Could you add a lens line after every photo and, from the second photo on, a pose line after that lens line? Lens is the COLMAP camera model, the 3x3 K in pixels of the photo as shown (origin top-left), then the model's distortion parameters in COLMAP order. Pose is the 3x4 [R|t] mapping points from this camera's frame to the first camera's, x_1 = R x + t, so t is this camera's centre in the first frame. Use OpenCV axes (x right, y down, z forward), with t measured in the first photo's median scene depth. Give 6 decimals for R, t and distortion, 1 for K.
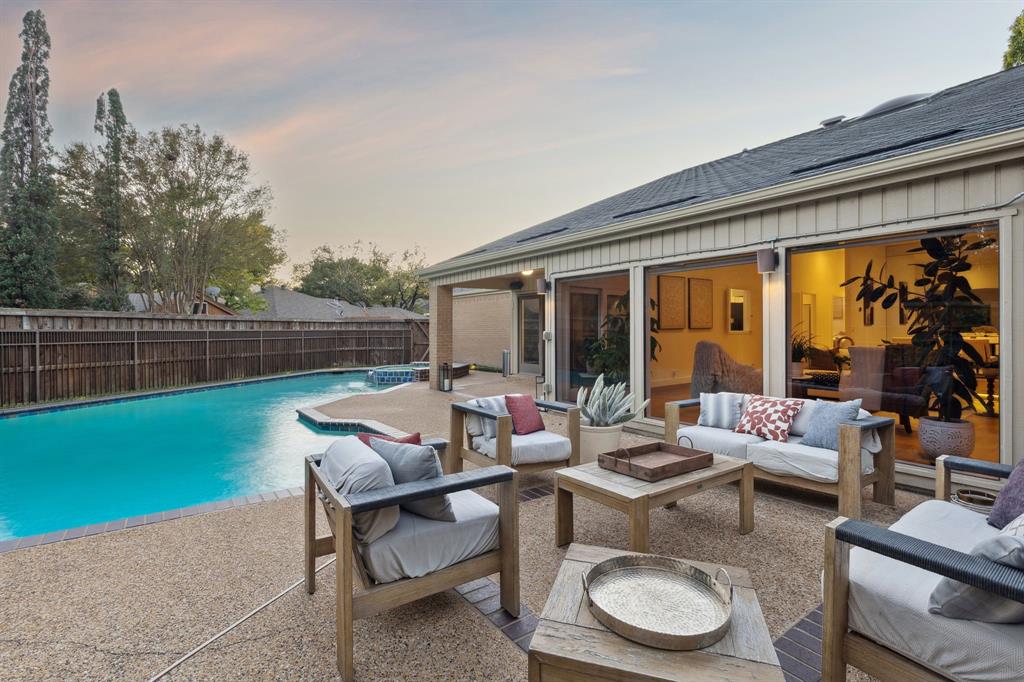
lens RADIAL K [[461.0, 0, 509.1], [0, 461.0, 335.0], [0, 0, 1]] dist [0.008053, 0.000158]
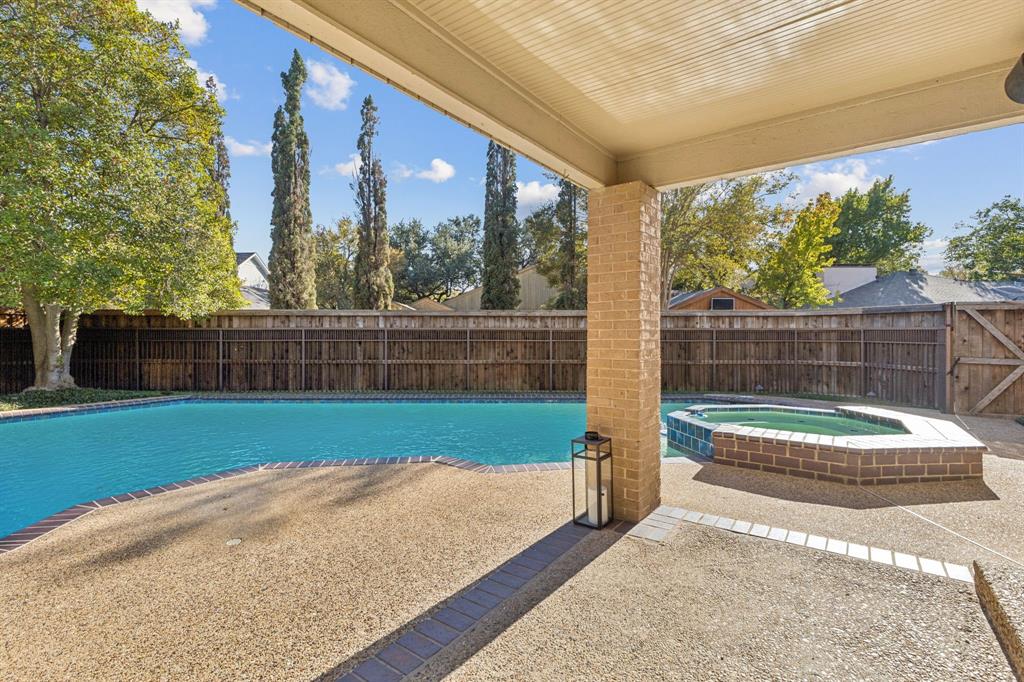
lens RADIAL K [[465.7, 0, 523.5], [0, 465.7, 325.7], [0, 0, 1]] dist [0.018152, 0.000424]
pose [[0.314185, -0.002097, -0.949359, 0.138836], [-0.011691, 0.999913, -0.006078, -0.010366], [0.949290, 0.013009, 0.314133, 0.732492]]
